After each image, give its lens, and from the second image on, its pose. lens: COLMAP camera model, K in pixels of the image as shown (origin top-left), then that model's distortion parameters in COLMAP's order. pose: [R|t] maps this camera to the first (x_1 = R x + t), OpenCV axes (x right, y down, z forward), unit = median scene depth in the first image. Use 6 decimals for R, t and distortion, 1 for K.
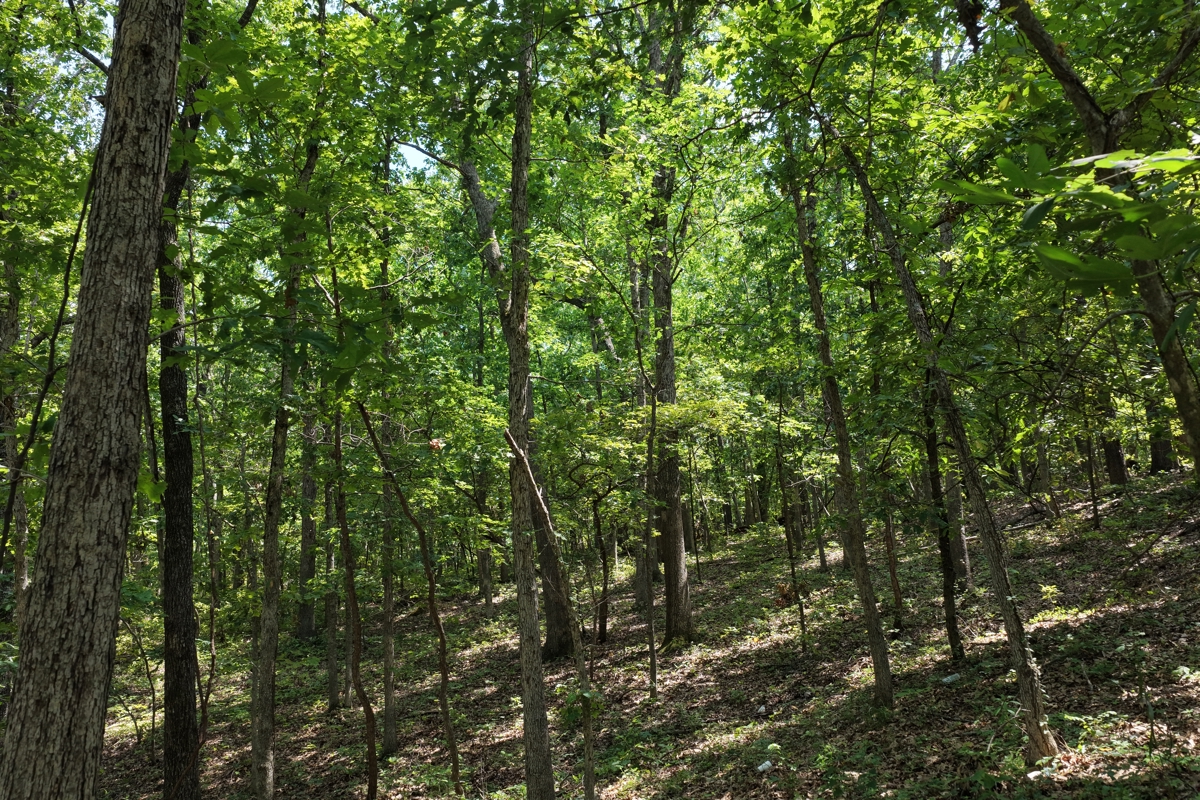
lens RADIAL K [[991.8, 0, 603.0], [0, 991.8, 400.9], [0, 0, 1]] dist [-0.009348, 0.025673]
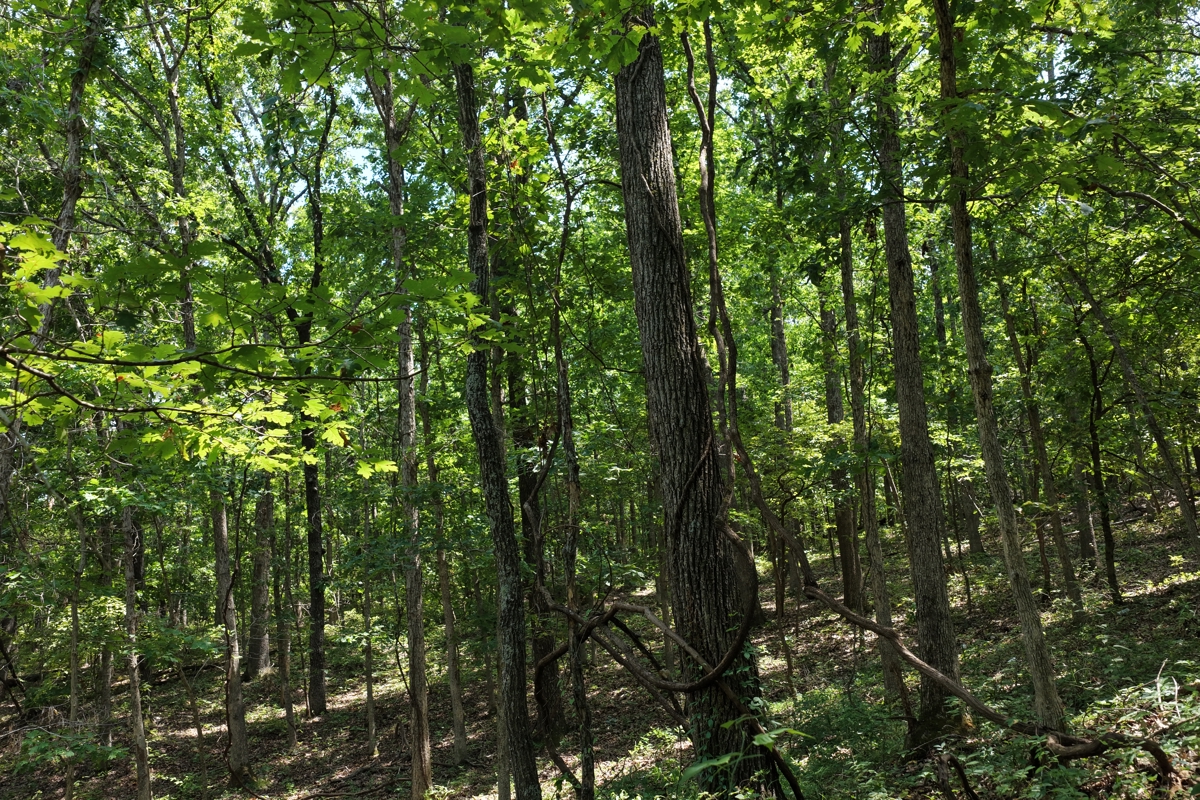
lens RADIAL K [[991.8, 0, 603.0], [0, 991.8, 400.9], [0, 0, 1]] dist [-0.009348, 0.025673]
pose [[0.998963, -0.012898, -0.043674, -0.205278], [0.012334, 0.999837, -0.013169, -0.011648], [0.043837, 0.012616, 0.998959, -0.293289]]
